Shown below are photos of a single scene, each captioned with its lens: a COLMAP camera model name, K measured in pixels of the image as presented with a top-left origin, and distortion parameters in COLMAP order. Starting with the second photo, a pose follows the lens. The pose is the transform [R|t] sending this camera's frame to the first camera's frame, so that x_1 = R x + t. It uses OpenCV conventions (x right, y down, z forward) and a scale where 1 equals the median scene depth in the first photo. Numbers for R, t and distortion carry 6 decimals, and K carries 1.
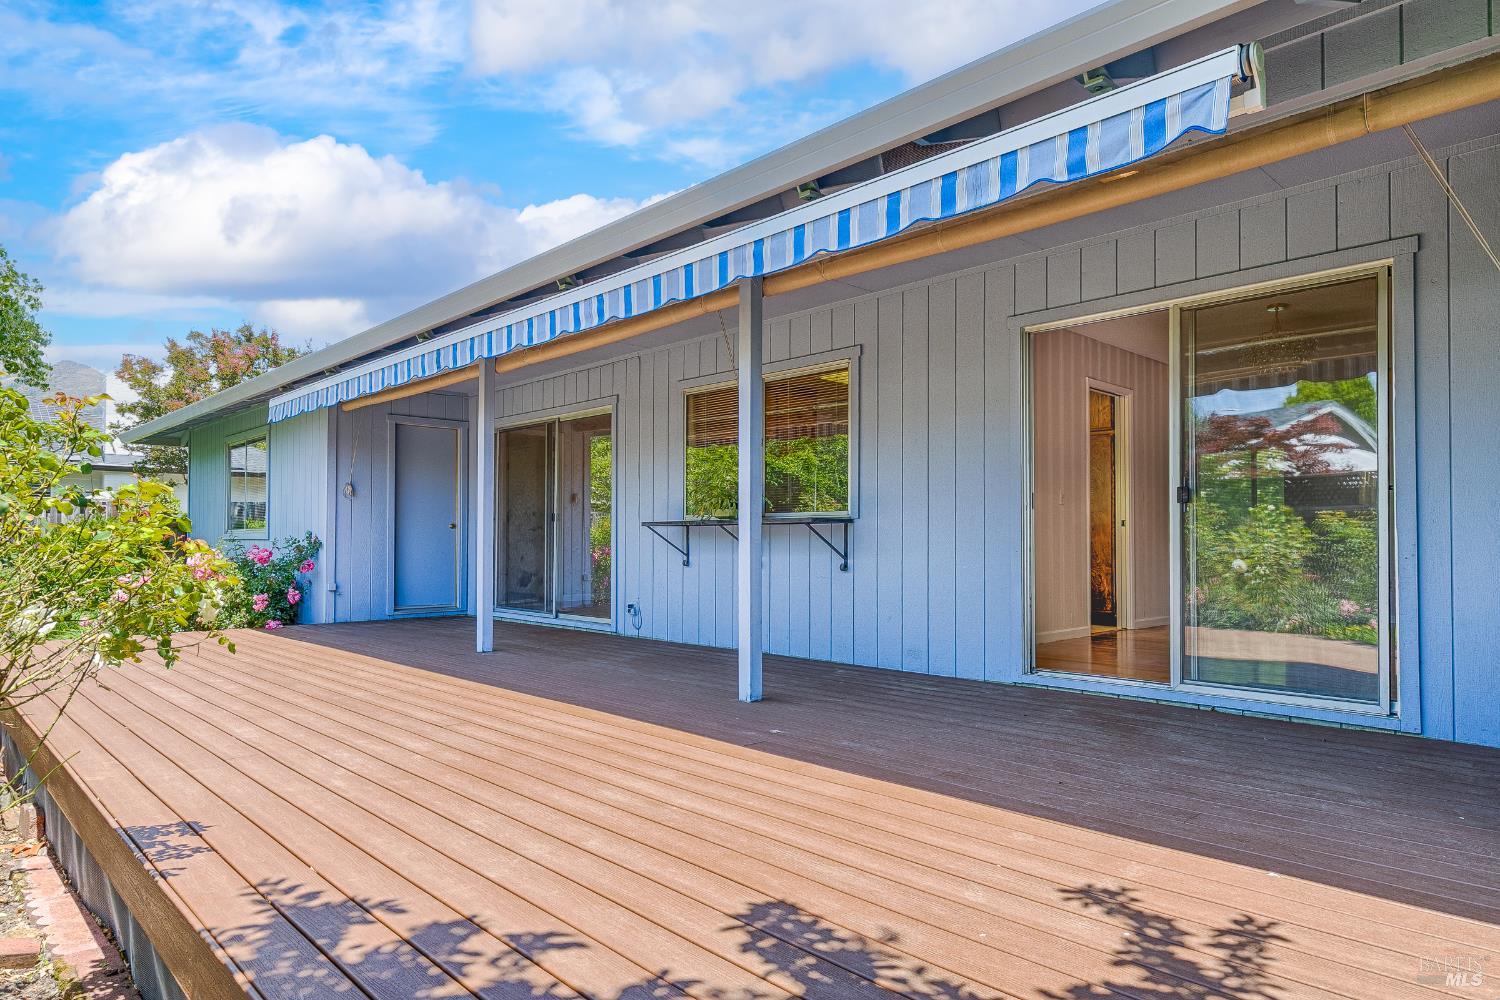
lens RADIAL K [[890.0, 0, 750.0], [0, 890.0, 500.0], [0, 0, 1]] dist [0.069574, -0.000033]
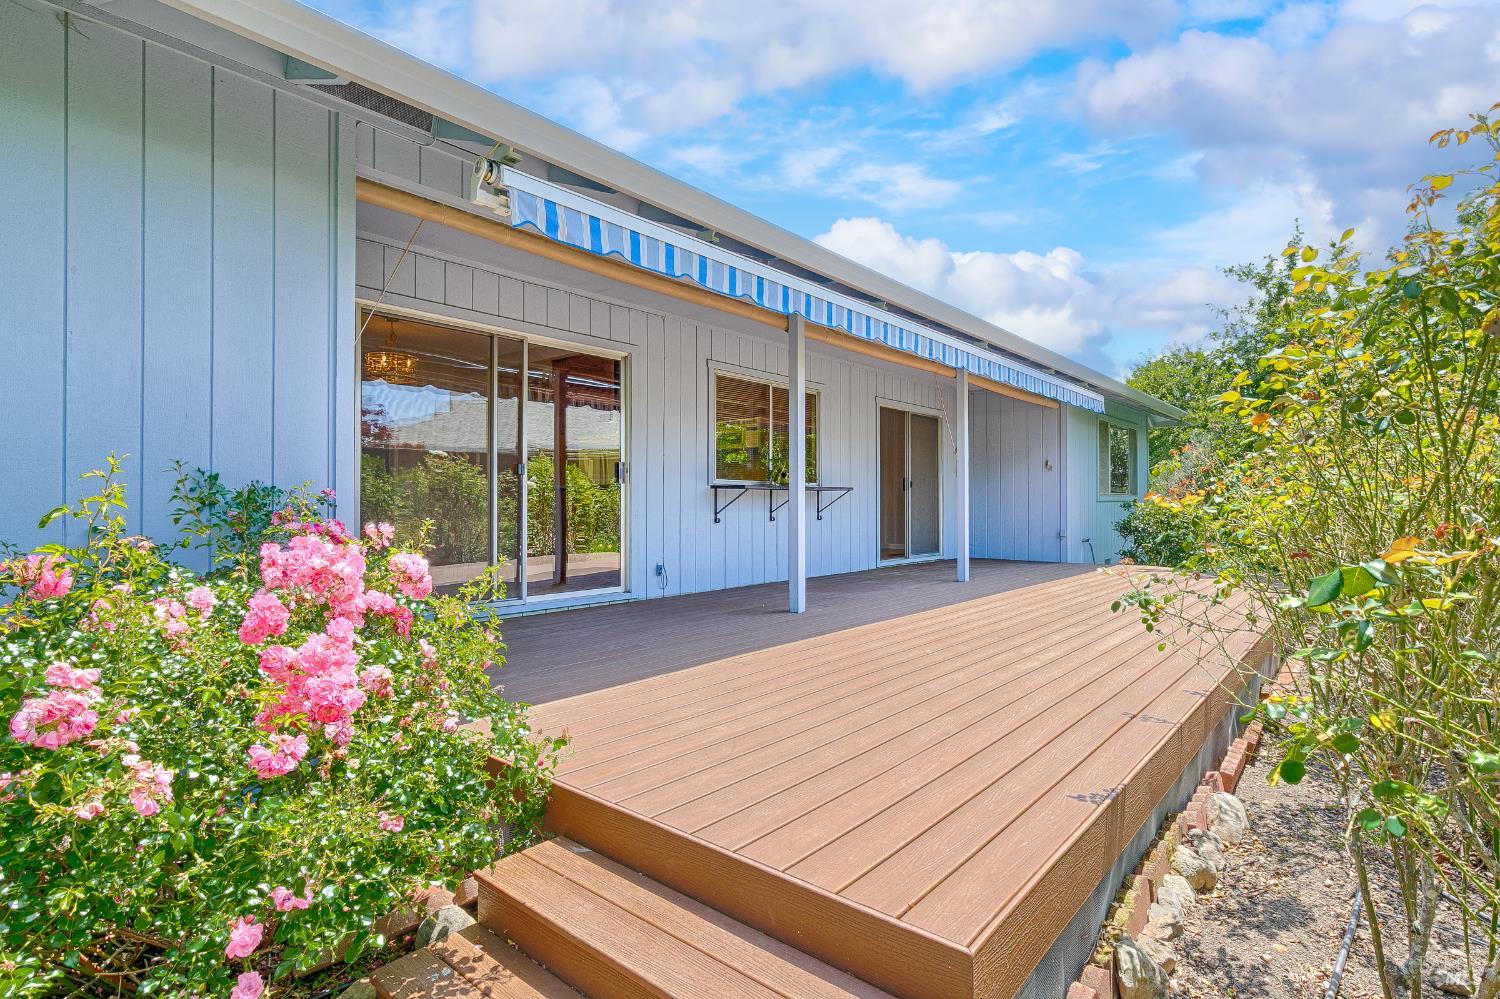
lens RADIAL K [[732.8, 0, 750.0], [0, 732.8, 499.5], [0, 0, 1]] dist [-0.001371, -0.000066]
pose [[-0.098674, 0.003054, 0.995115, -1.017232], [-0.043588, 0.999022, -0.007388, 0.048497], [-0.994165, -0.044104, -0.098444, 1.047470]]
